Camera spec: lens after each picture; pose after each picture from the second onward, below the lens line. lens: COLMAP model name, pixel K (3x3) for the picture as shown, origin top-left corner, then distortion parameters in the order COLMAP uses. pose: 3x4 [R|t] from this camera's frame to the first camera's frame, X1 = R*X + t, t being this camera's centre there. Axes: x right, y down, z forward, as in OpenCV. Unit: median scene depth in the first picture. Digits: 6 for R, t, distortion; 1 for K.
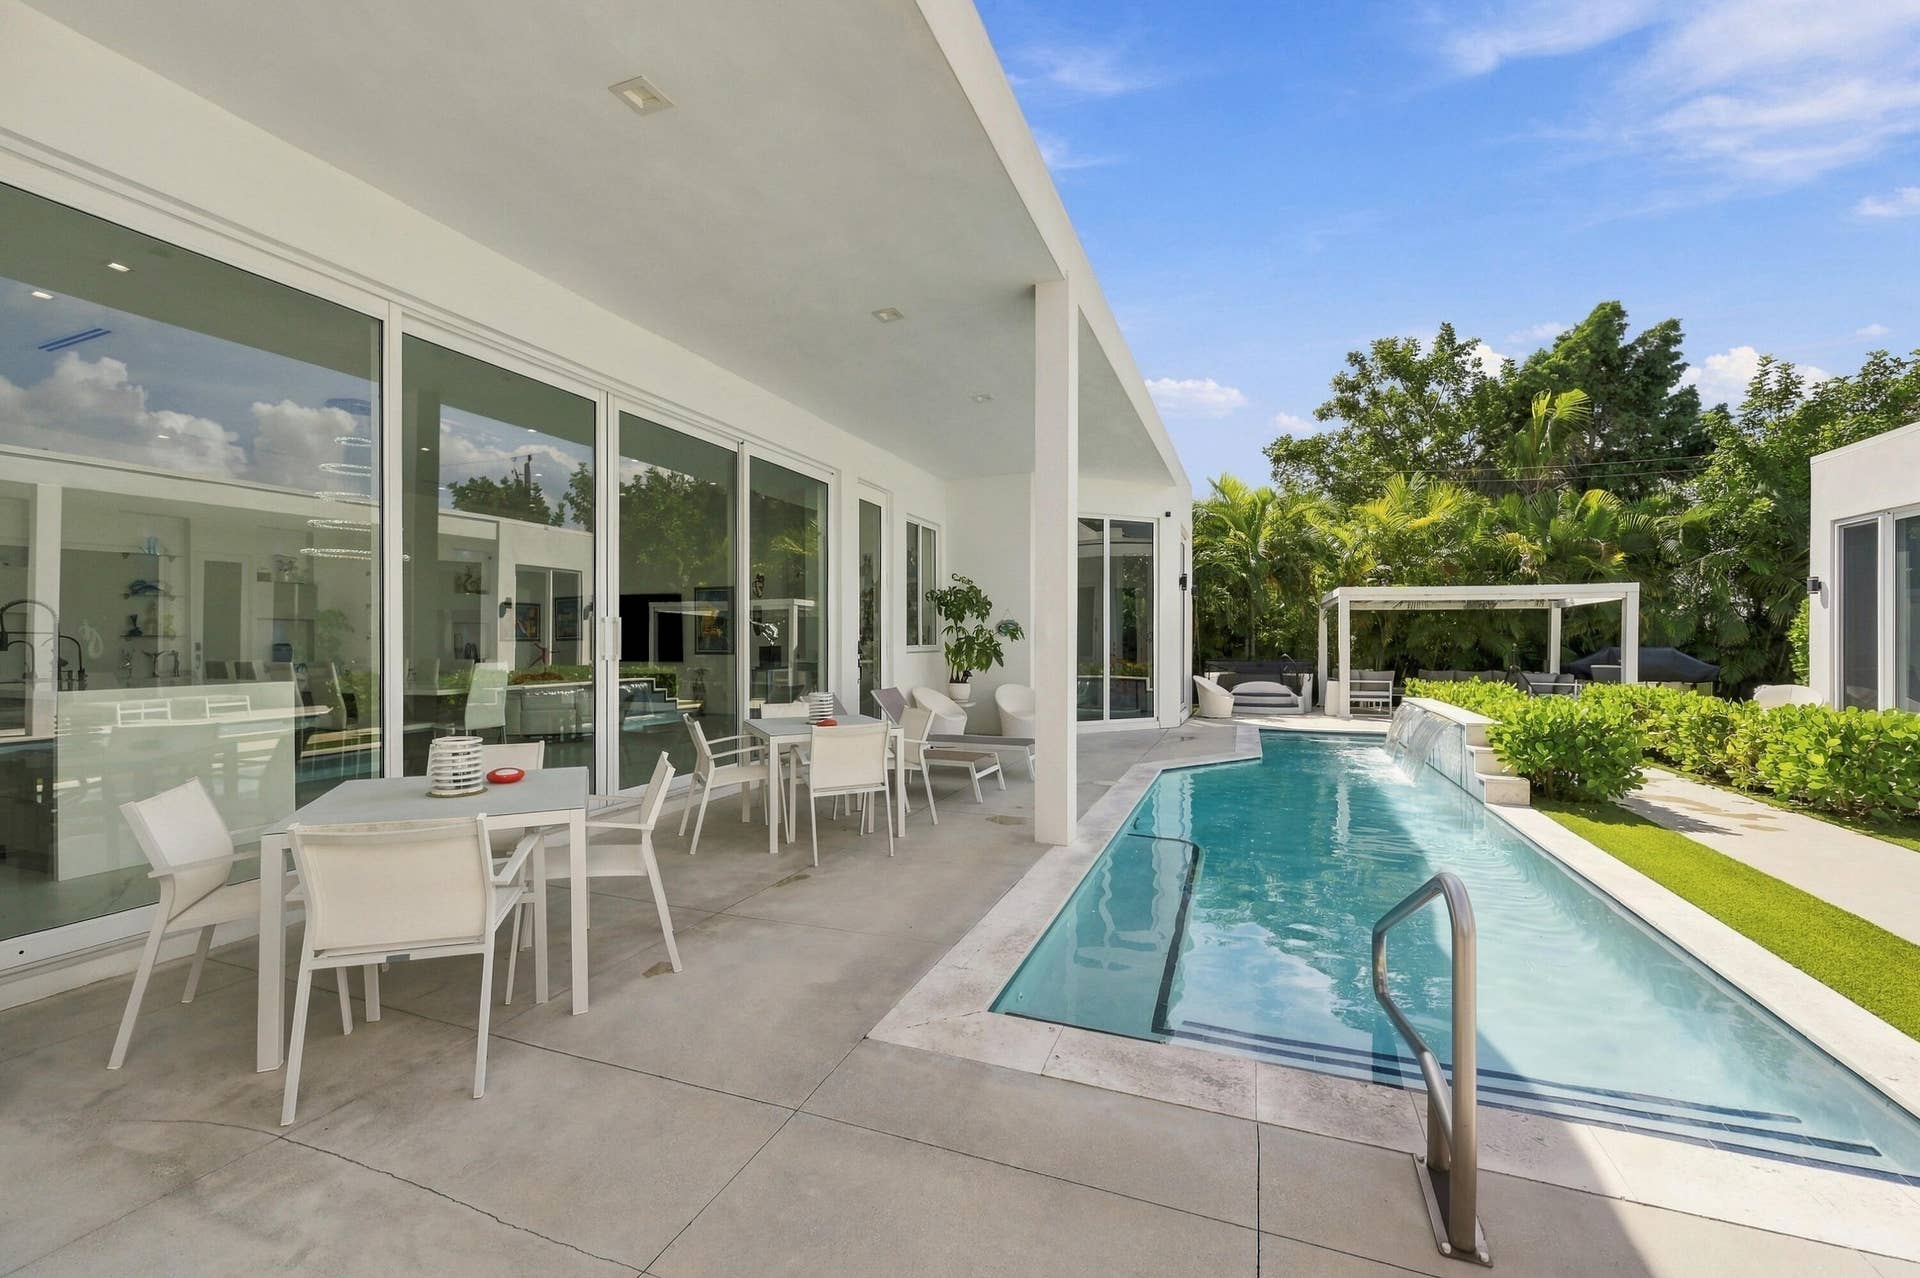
lens RADIAL K [[782.3, 0, 963.1], [0, 782.3, 644.3], [0, 0, 1]] dist [-0.001908, 0.001288]
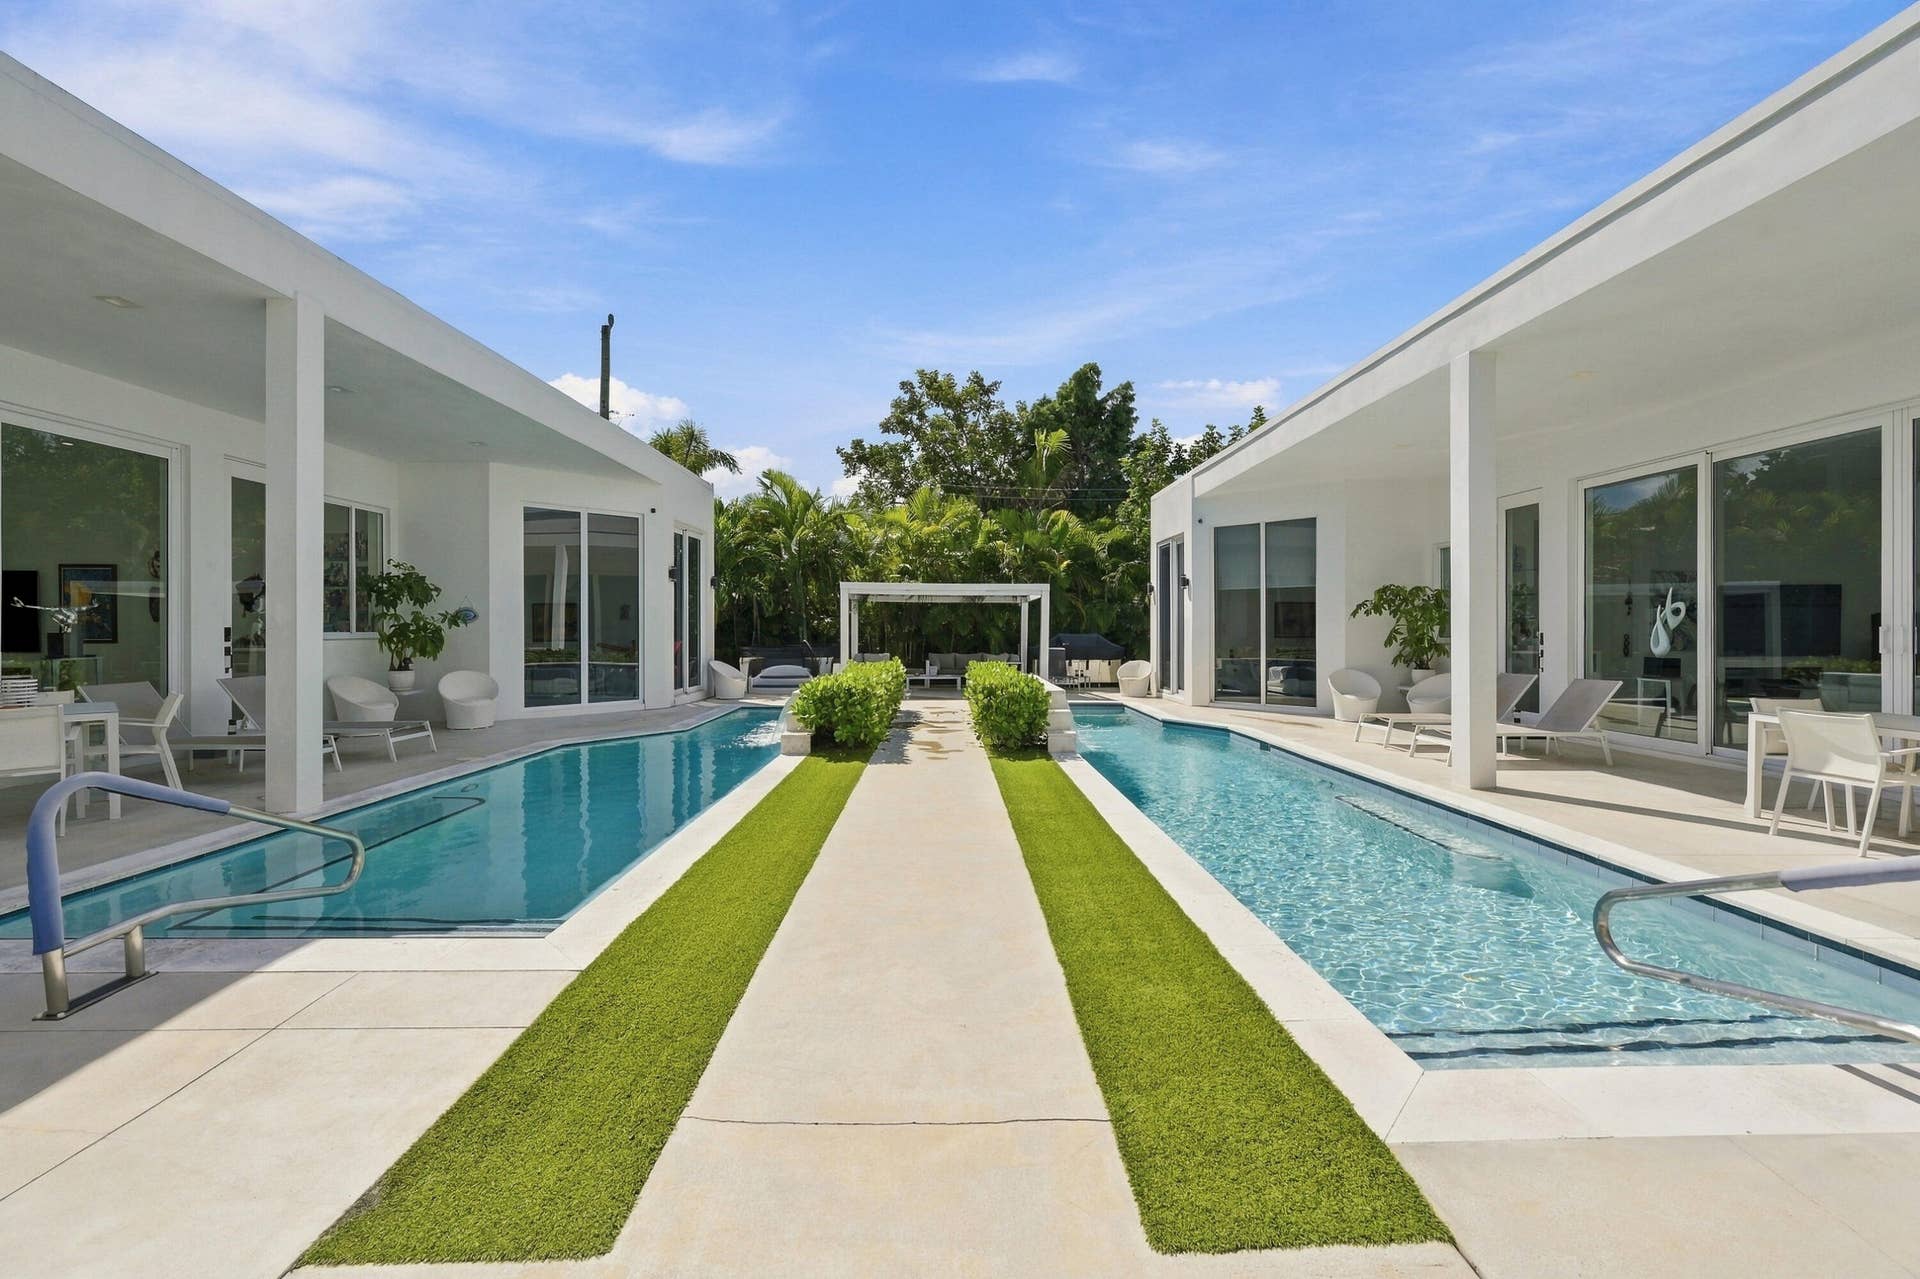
lens RADIAL K [[782.3, 0, 970.9], [0, 782.3, 631.0], [0, 0, 1]] dist [-0.001908, 0.001288]
pose [[0.922775, -0.001080, 0.385338, 0.181825], [0.002082, 0.999995, -0.002184, 0.002073], [-0.385334, 0.002817, 0.922773, -0.119675]]
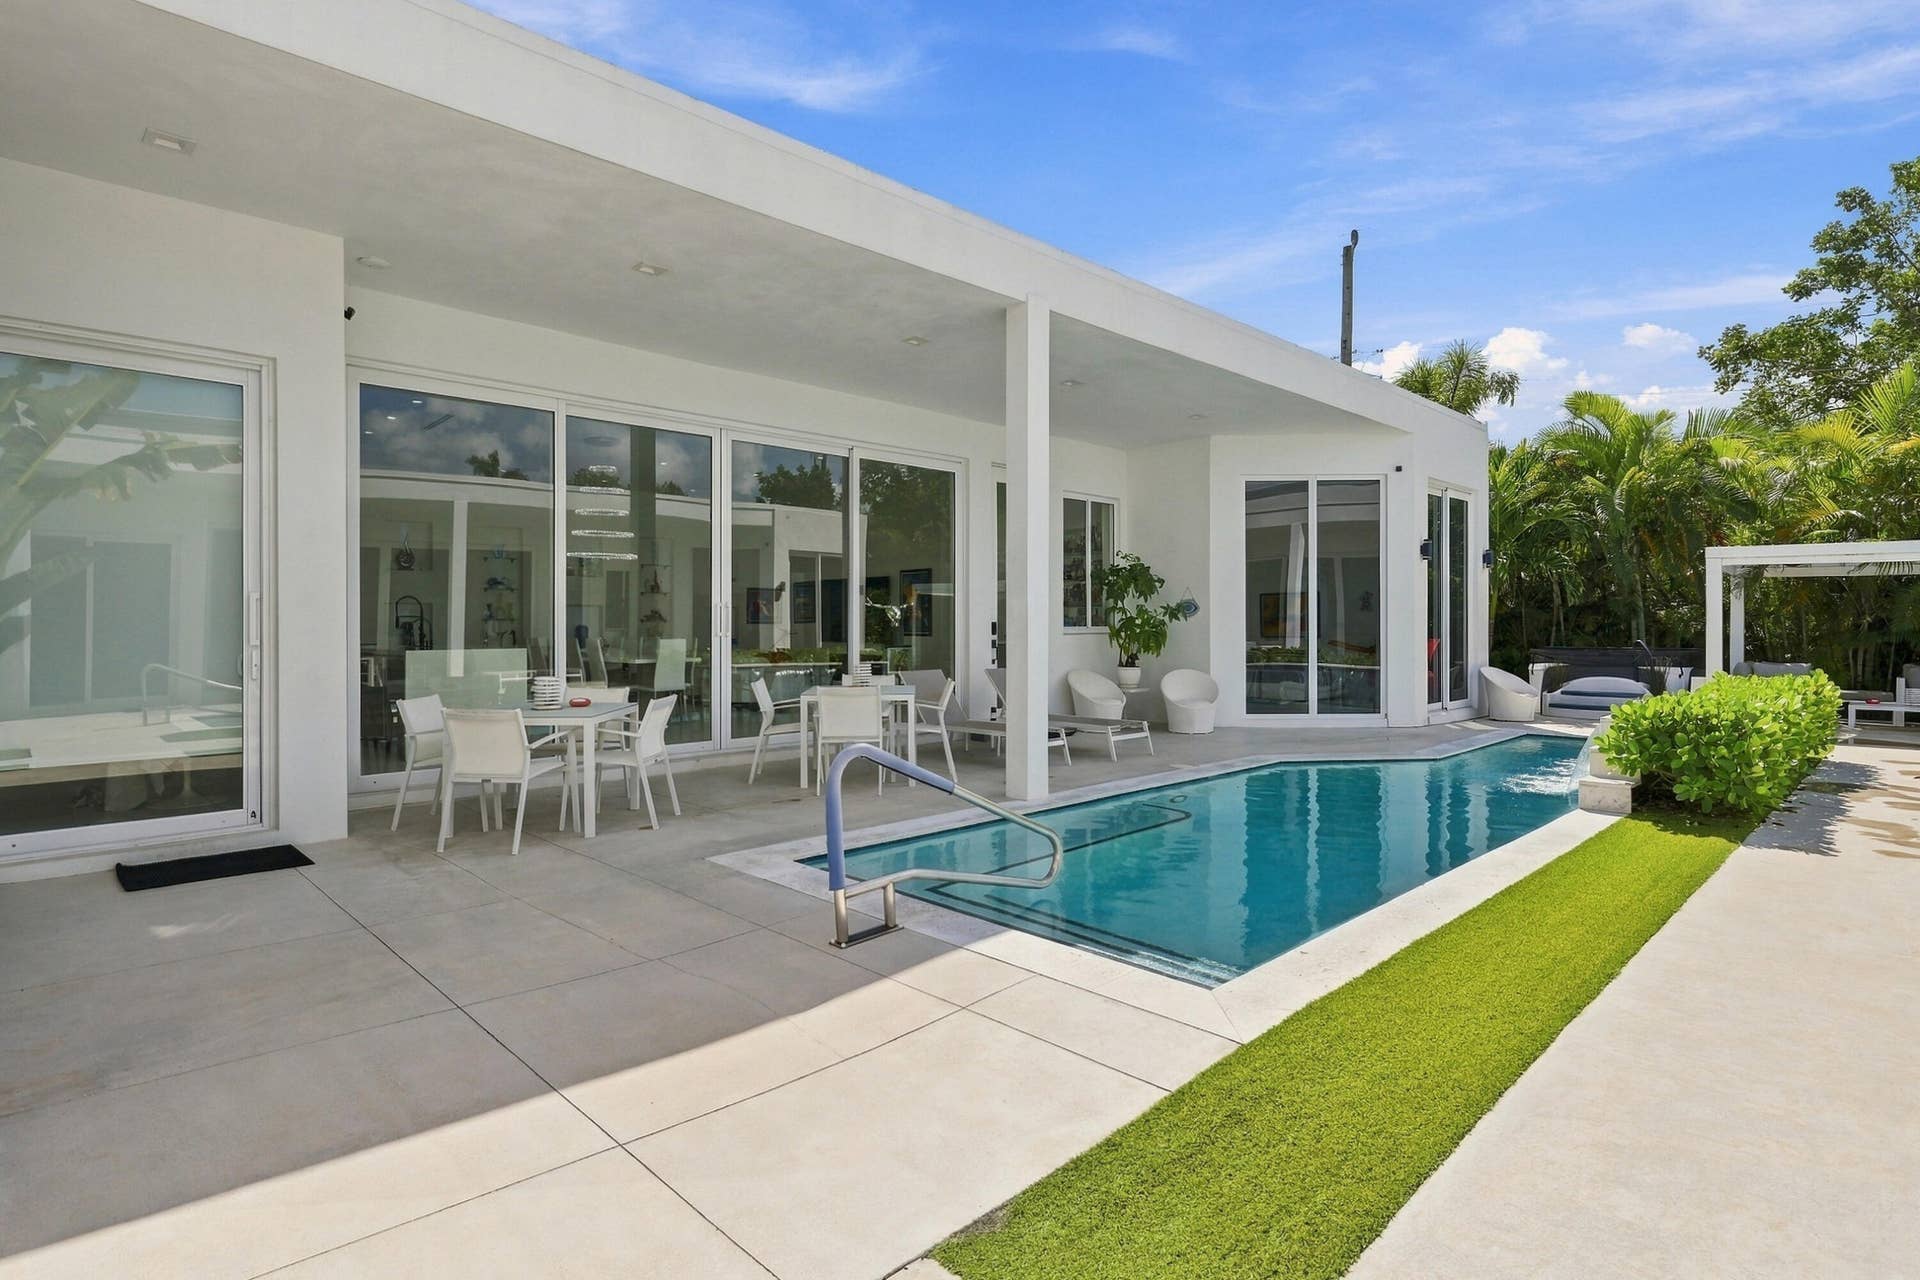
lens RADIAL K [[987.6, 0, 950.4], [0, 987.6, 626.1], [0, 0, 1]] dist [0.003439, -0.000094]
pose [[0.908651, -0.000295, -0.417557, 0.194049], [-0.001177, 0.999994, -0.003268, 0.002983], [0.417556, 0.003461, 0.908645, -0.109013]]
